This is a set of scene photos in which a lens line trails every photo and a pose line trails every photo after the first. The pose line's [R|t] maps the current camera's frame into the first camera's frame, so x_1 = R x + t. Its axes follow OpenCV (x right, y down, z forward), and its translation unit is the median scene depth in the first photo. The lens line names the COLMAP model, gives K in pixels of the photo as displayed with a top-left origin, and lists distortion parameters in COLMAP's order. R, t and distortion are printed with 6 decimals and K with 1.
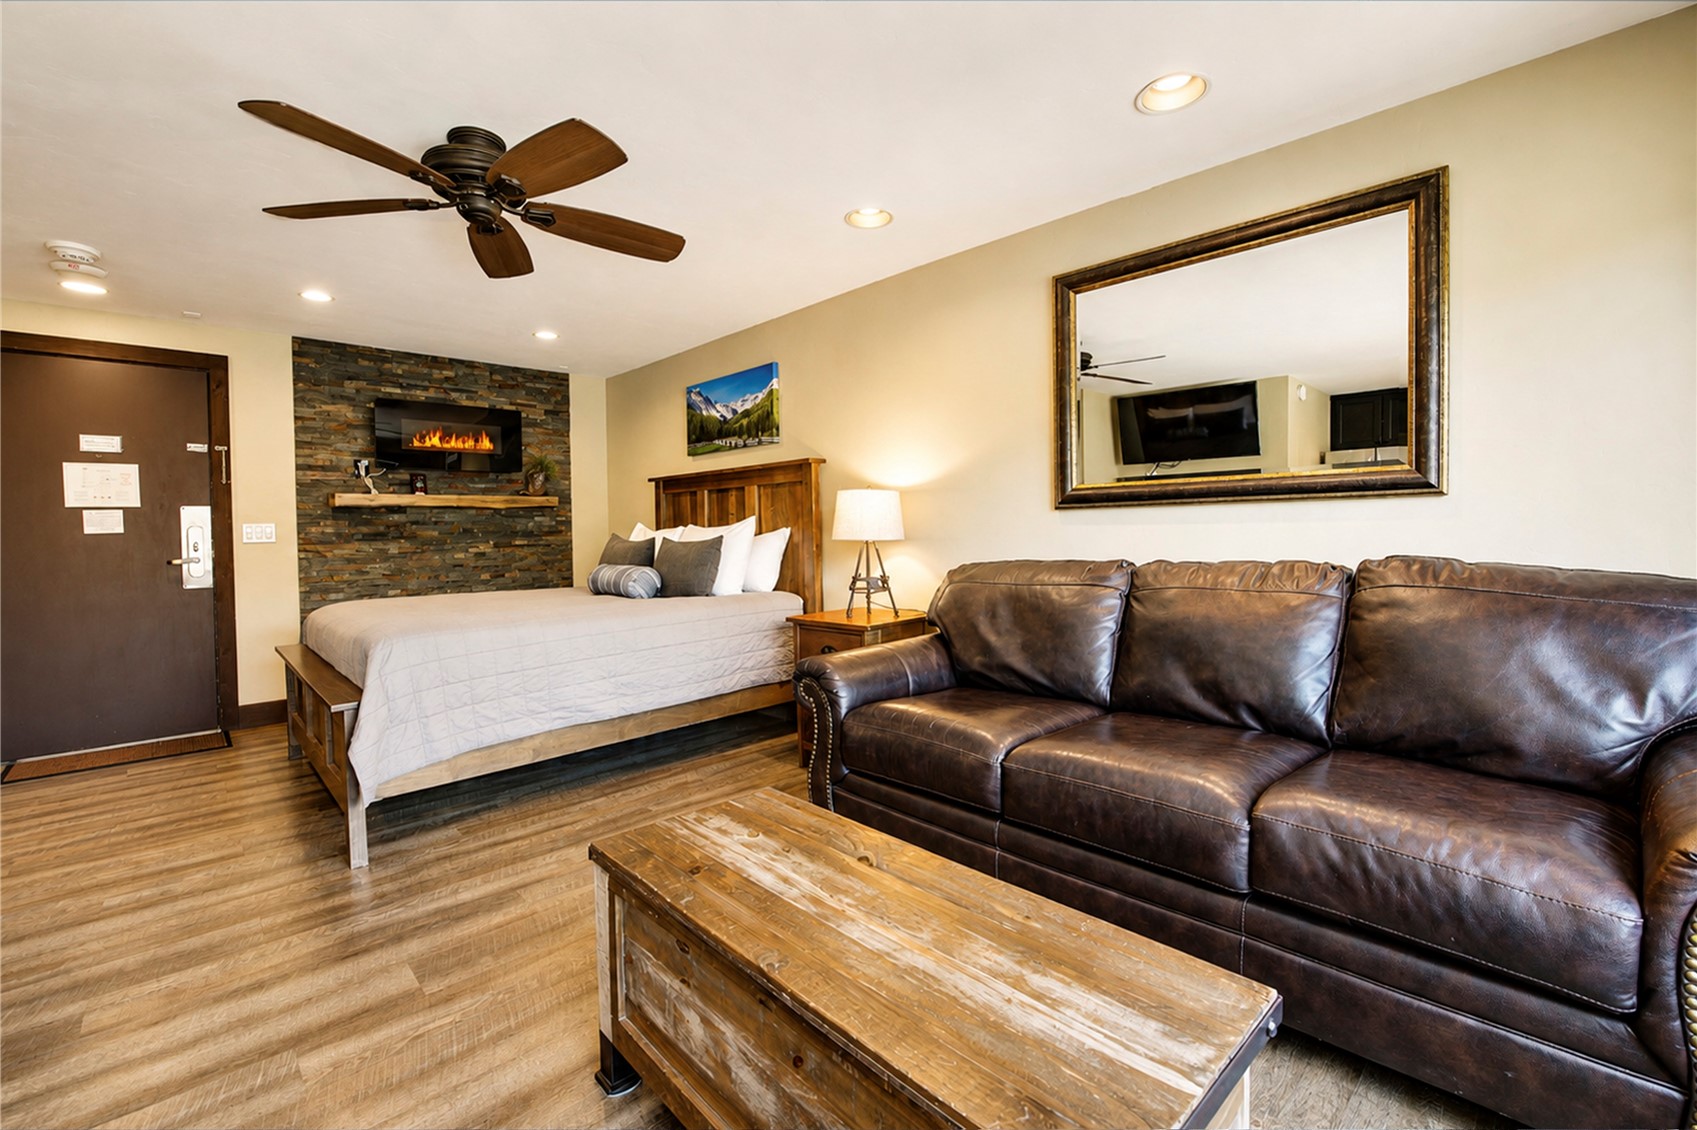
lens RADIAL K [[750.3, 0, 833.9], [0, 750.3, 546.1], [0, 0, 1]] dist [-0.019511, -0.000060]
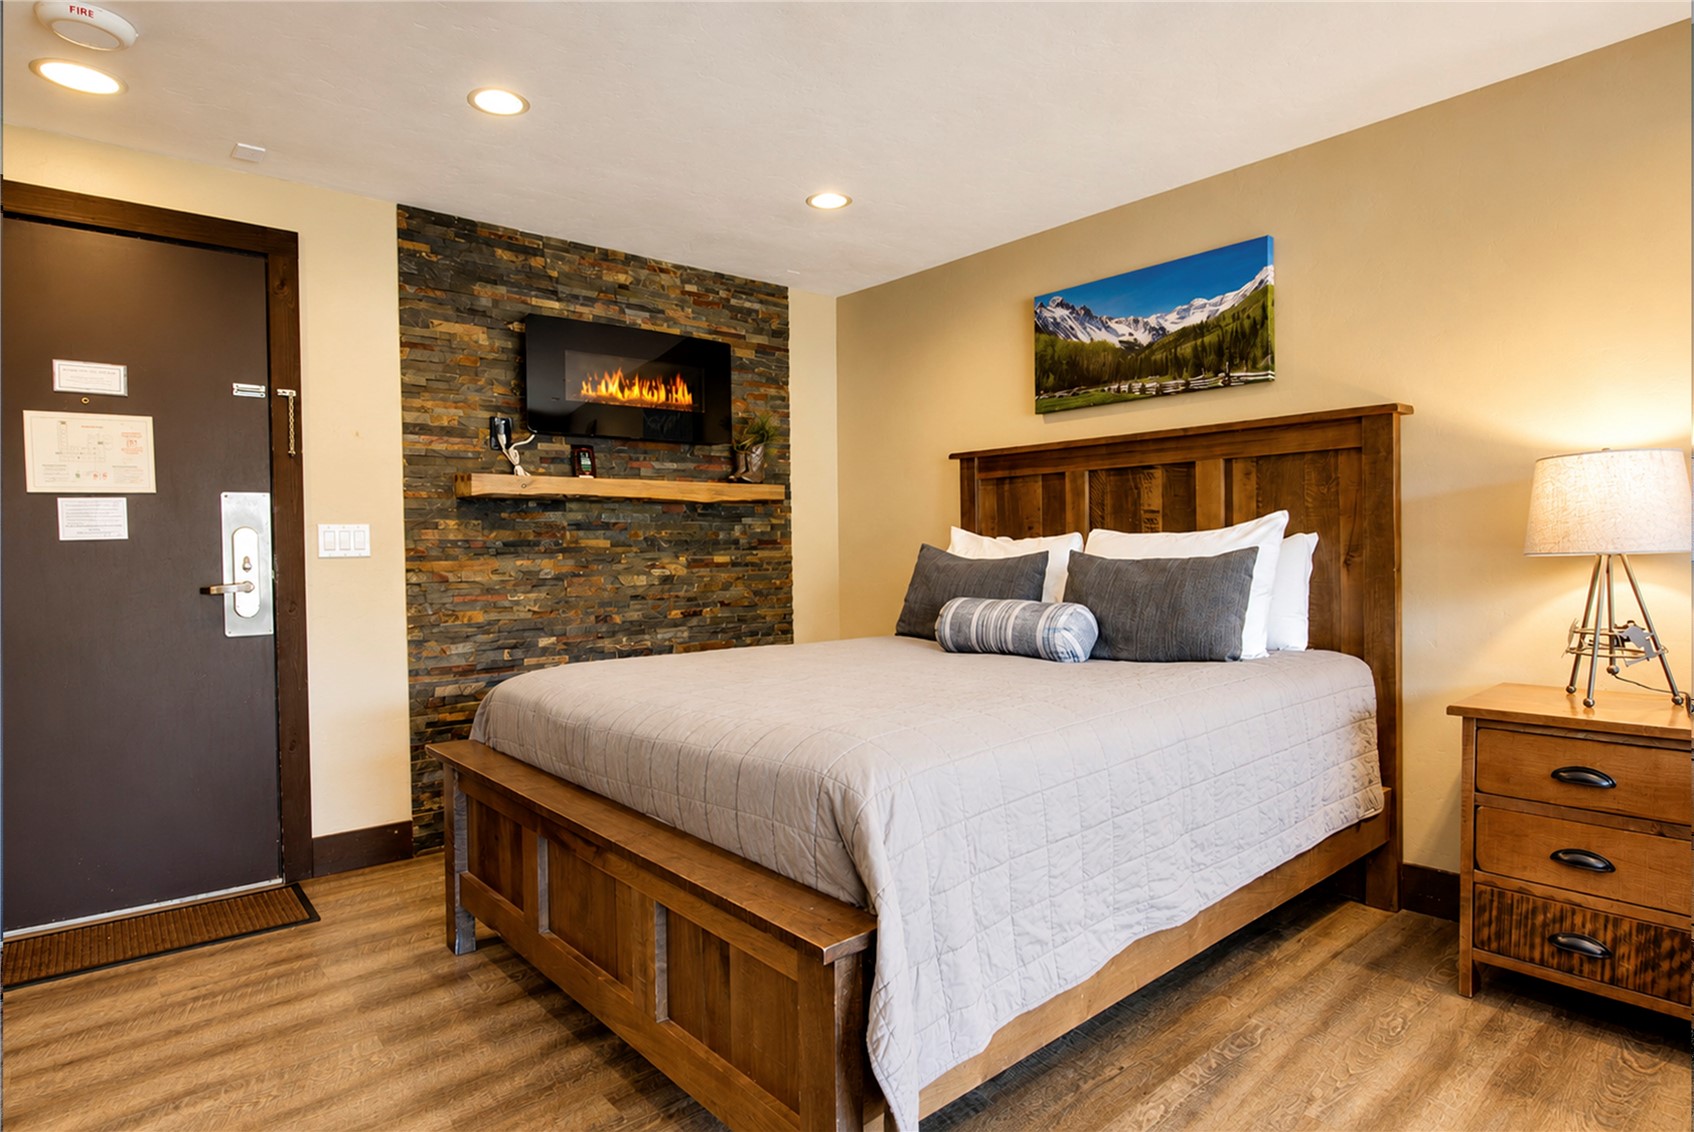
lens RADIAL K [[979.4, 0, 847.0], [0, 979.4, 566.0], [0, 0, 1]] dist [0.004833, -0.000693]
pose [[0.998826, 0.004349, -0.048239, -0.333937], [-0.004474, 0.999987, -0.002478, 0.002580], [0.048227, 0.002691, 0.998833, 0.242519]]
